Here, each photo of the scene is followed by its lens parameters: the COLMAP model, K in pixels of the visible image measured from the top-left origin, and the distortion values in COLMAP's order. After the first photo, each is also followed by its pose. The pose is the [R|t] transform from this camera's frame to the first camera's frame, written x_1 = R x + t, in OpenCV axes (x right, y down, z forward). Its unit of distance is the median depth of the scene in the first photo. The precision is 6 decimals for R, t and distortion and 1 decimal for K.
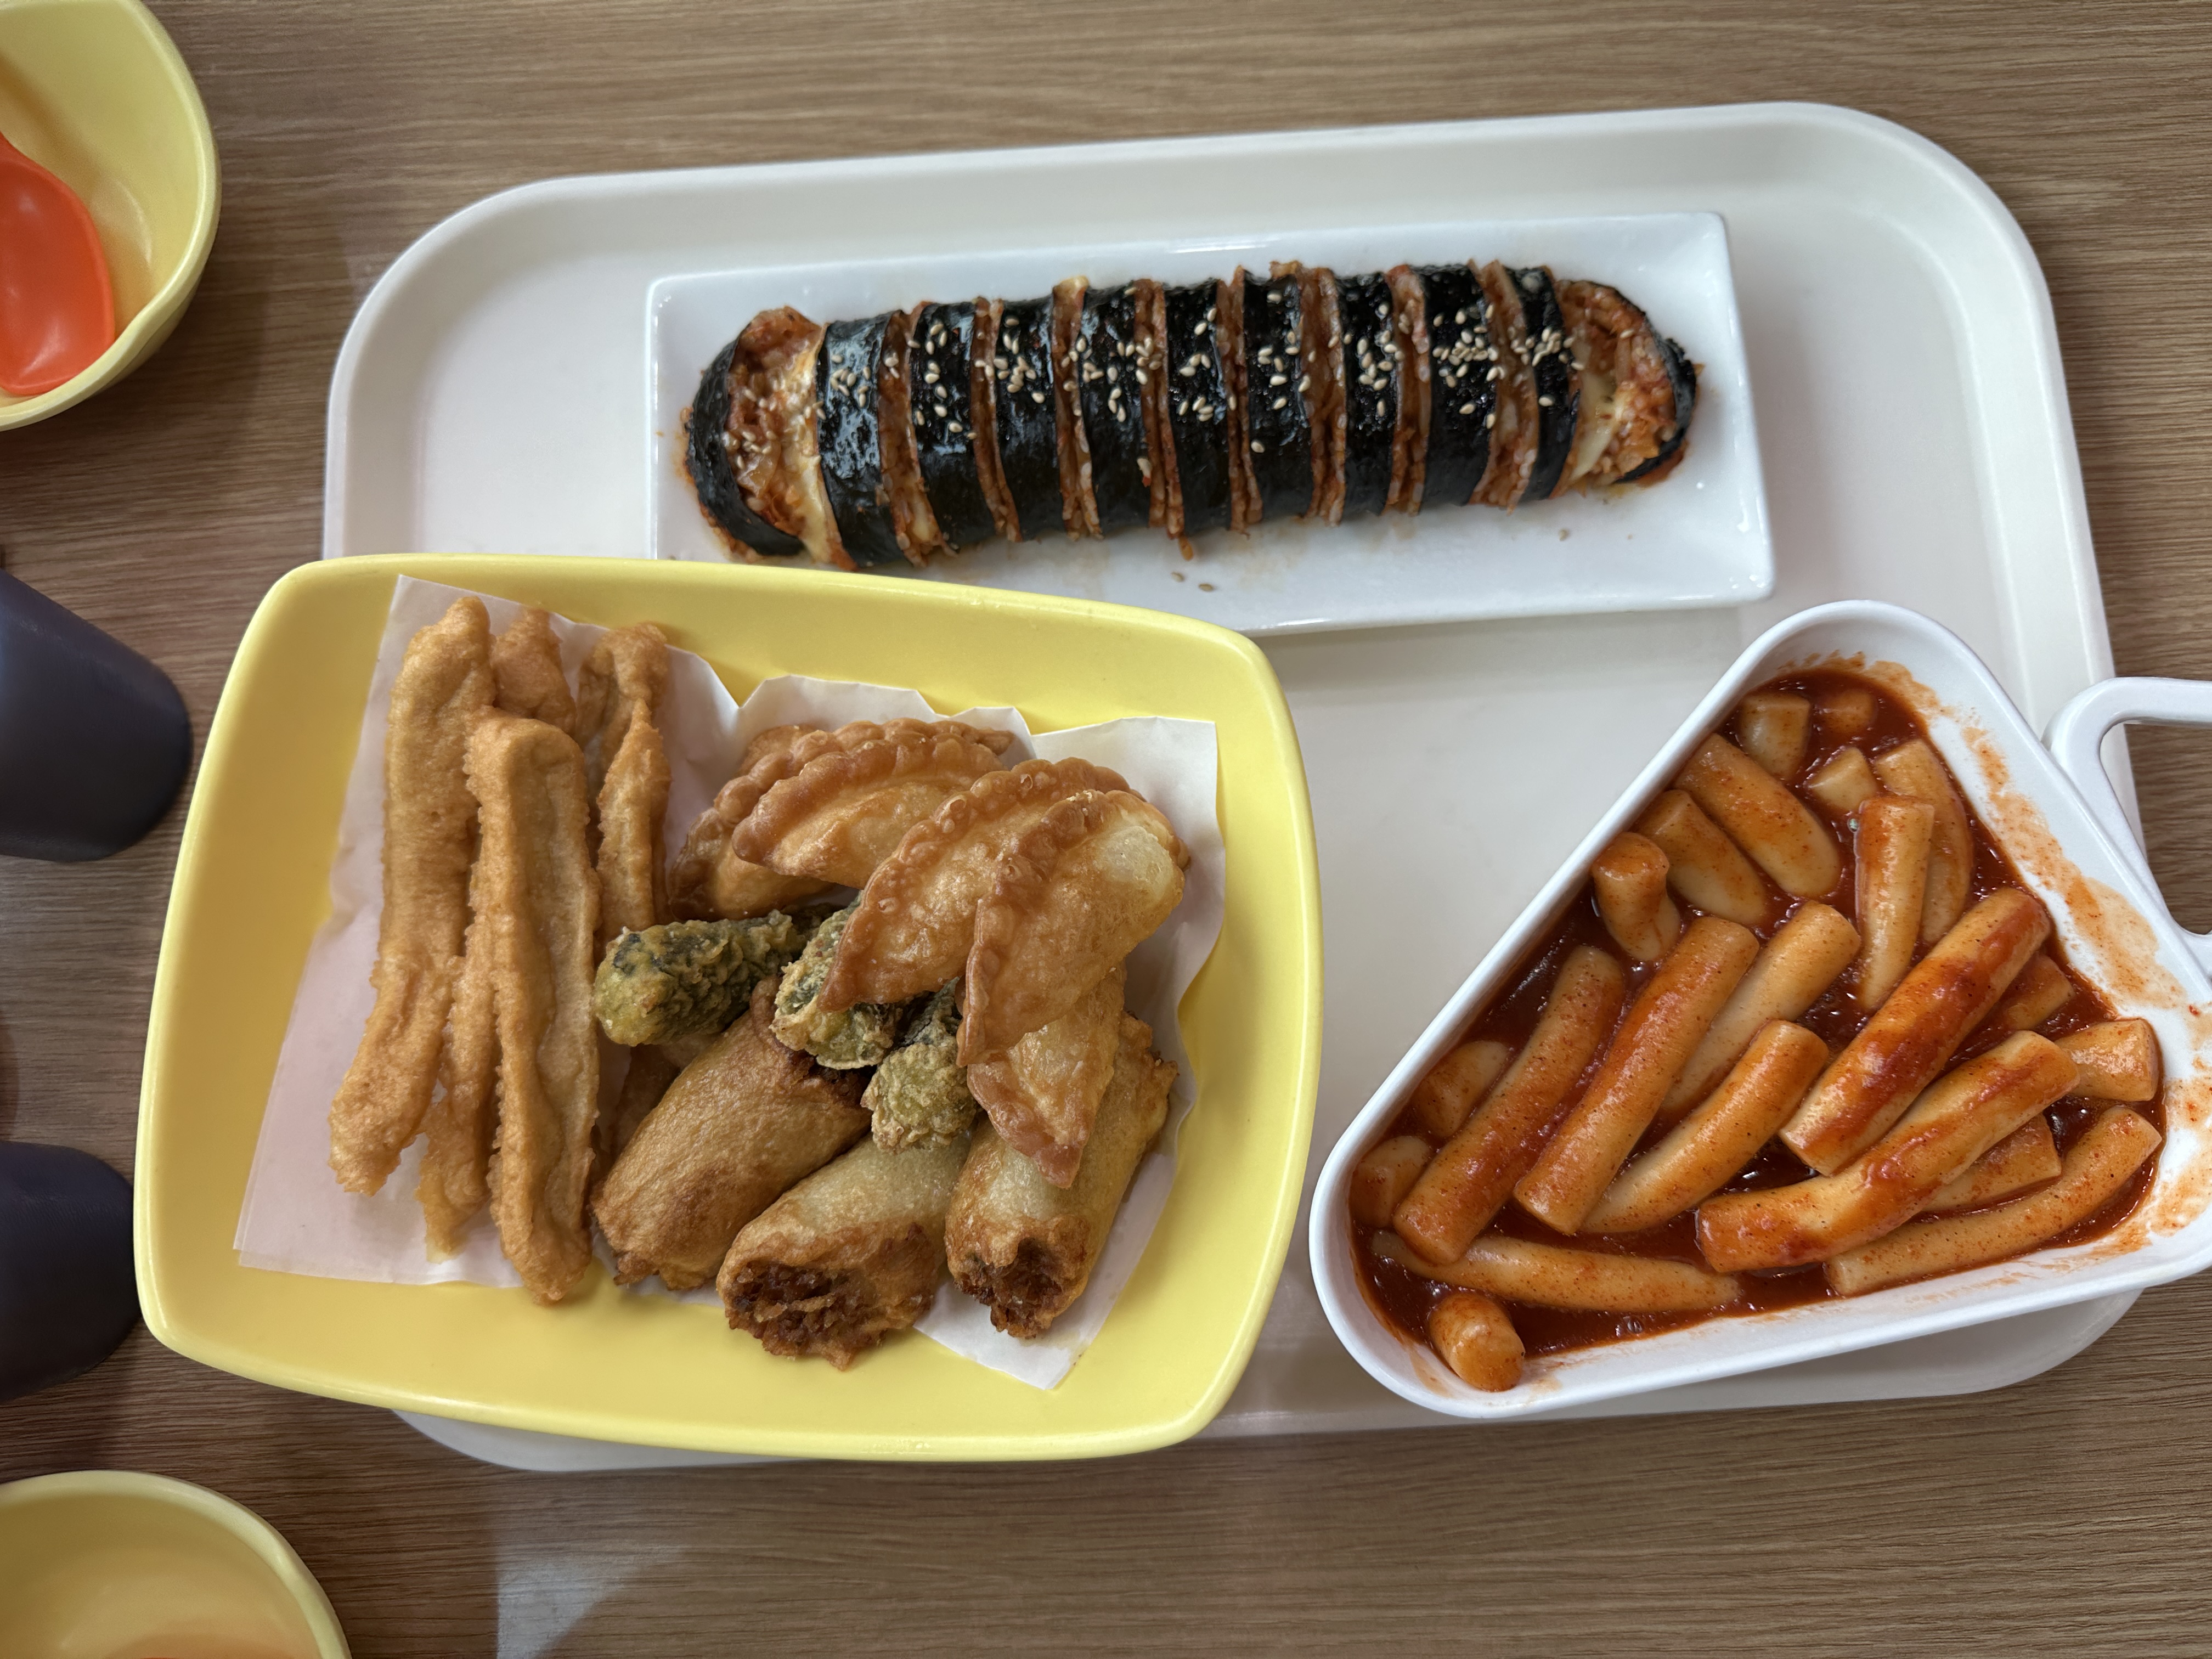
lens RADIAL K [[1538.5, 0, 1145.3], [0, 1538.5, 850.2], [0, 0, 1]] dist [0.093091, -0.154896]
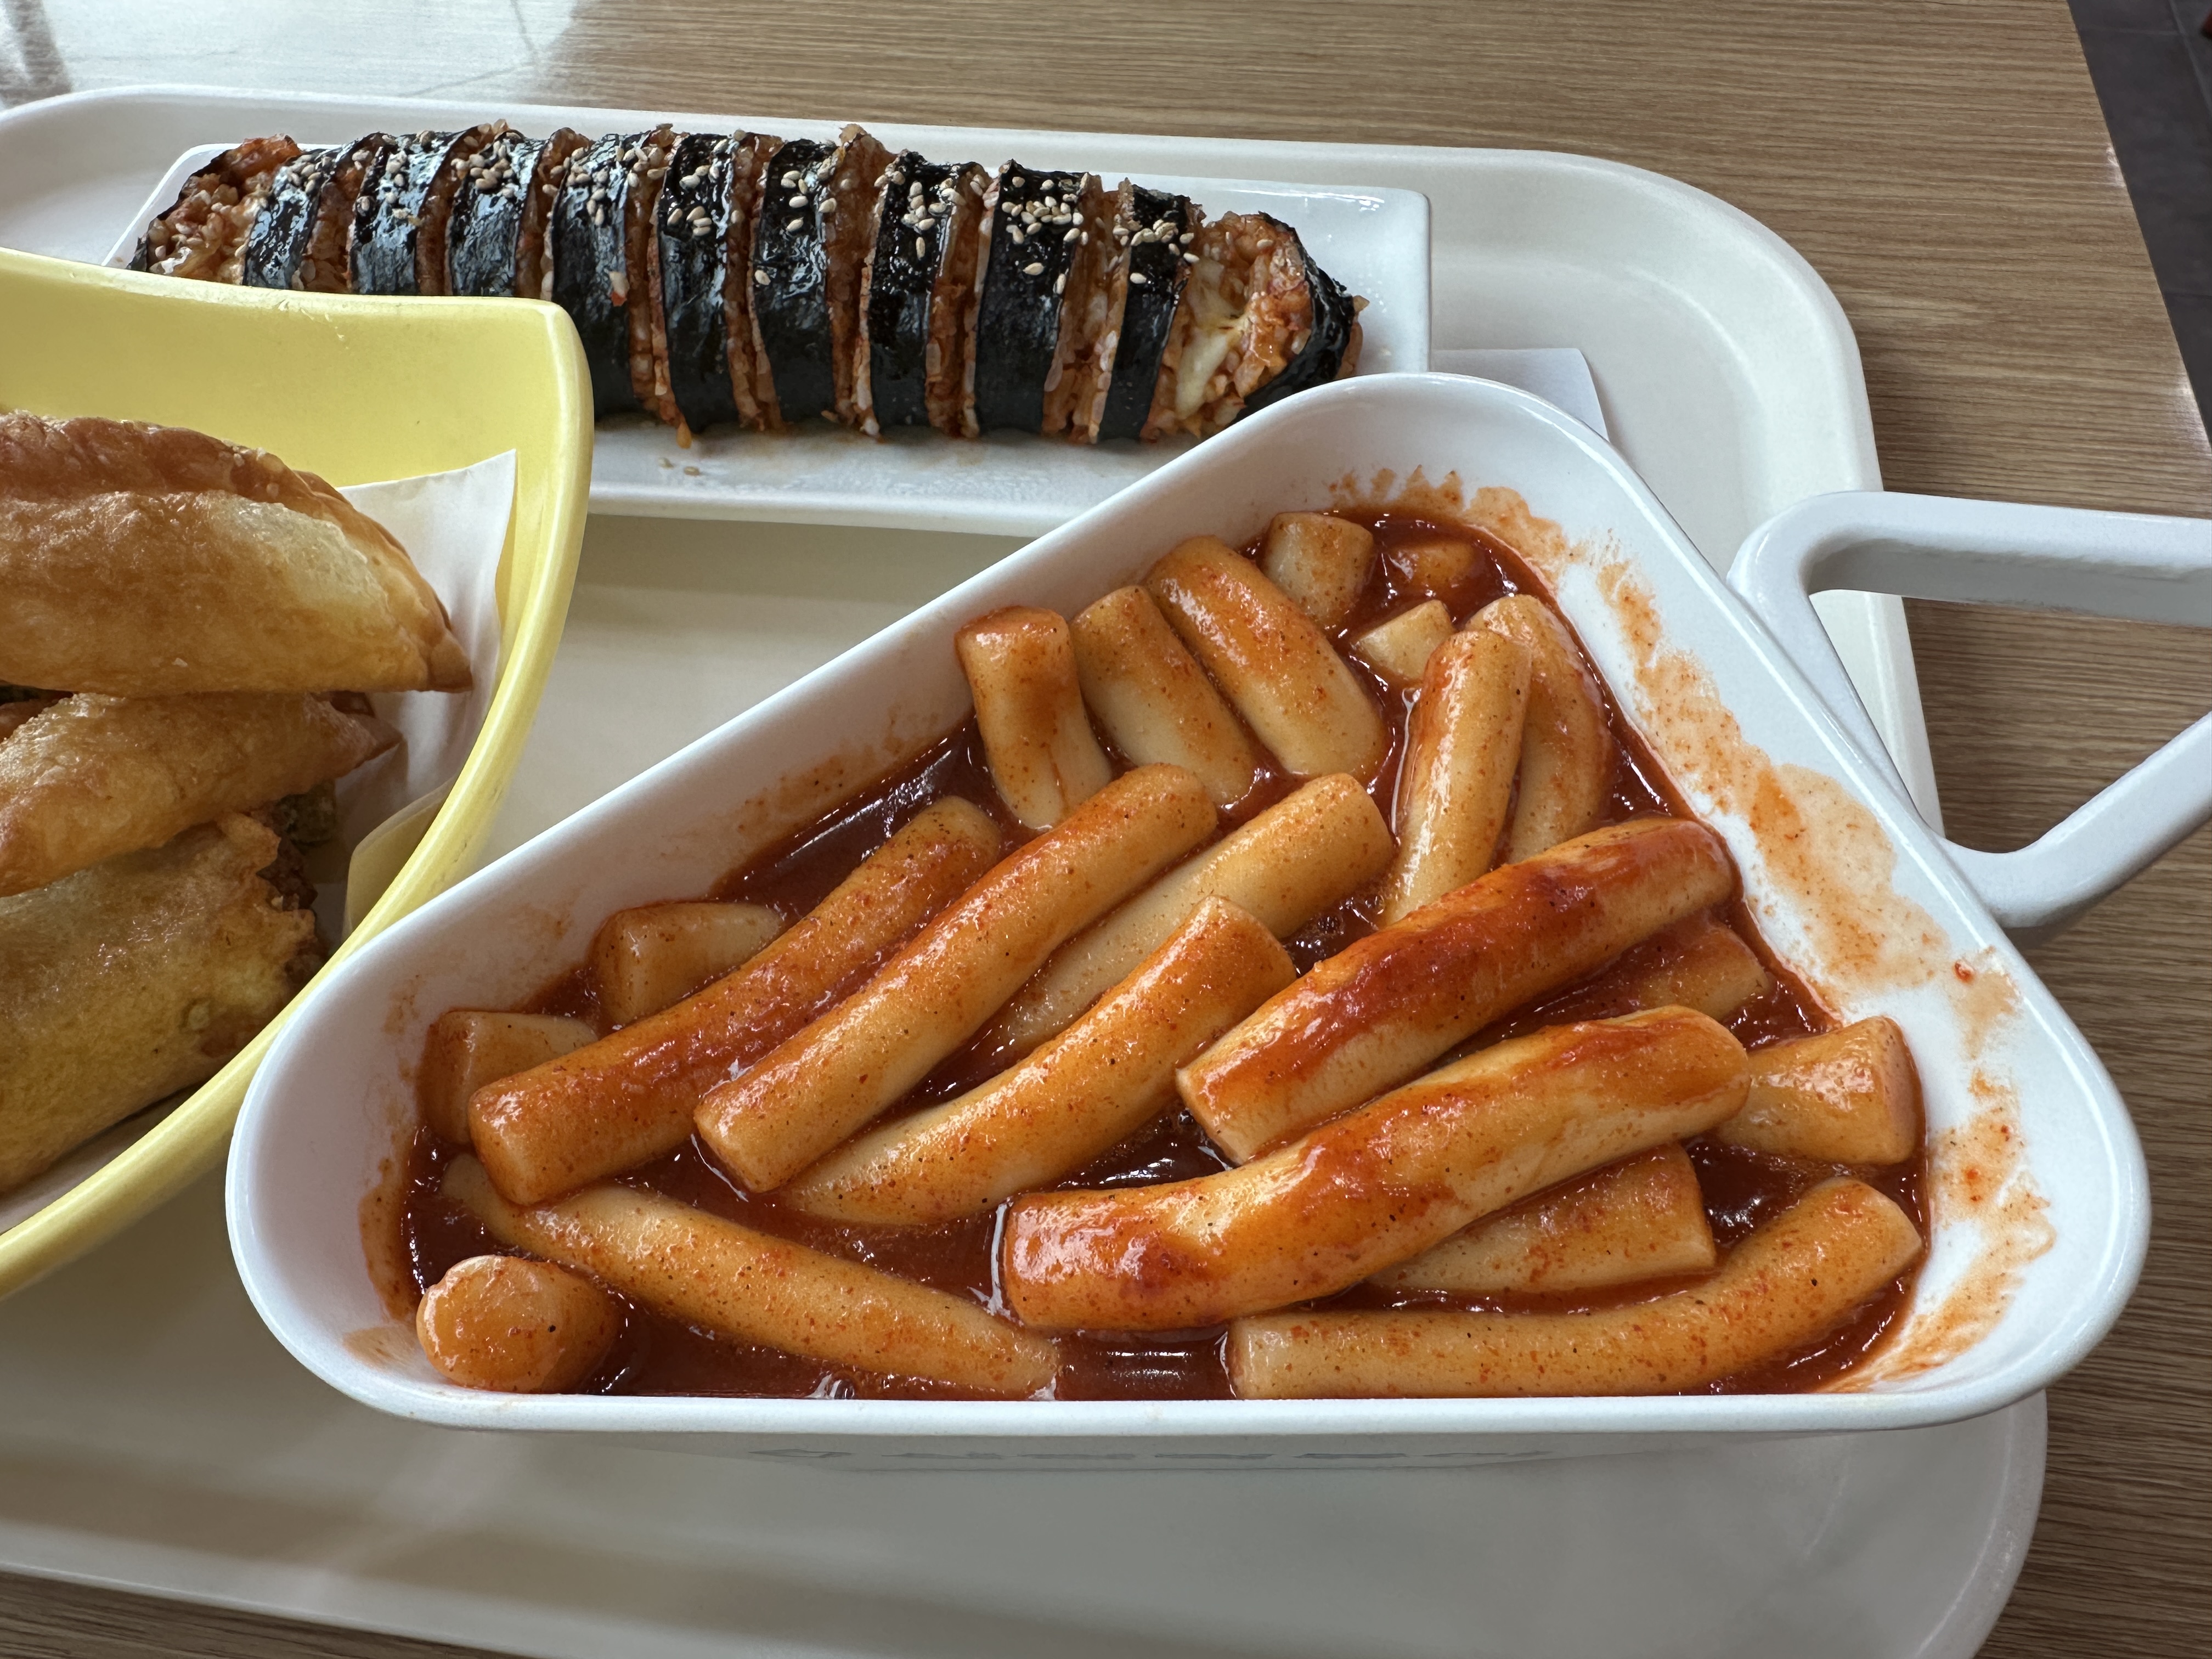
lens RADIAL K [[1486.6, 0, 1047.3], [0, 1486.6, 941.6], [0, 0, 1]] dist [-0.004614, 0.001040]
pose [[0.981535, 0.152703, -0.115199, 0.373366], [-0.181863, 0.931644, -0.314588, 0.276532], [0.059286, 0.329729, 0.942212, 0.439163]]
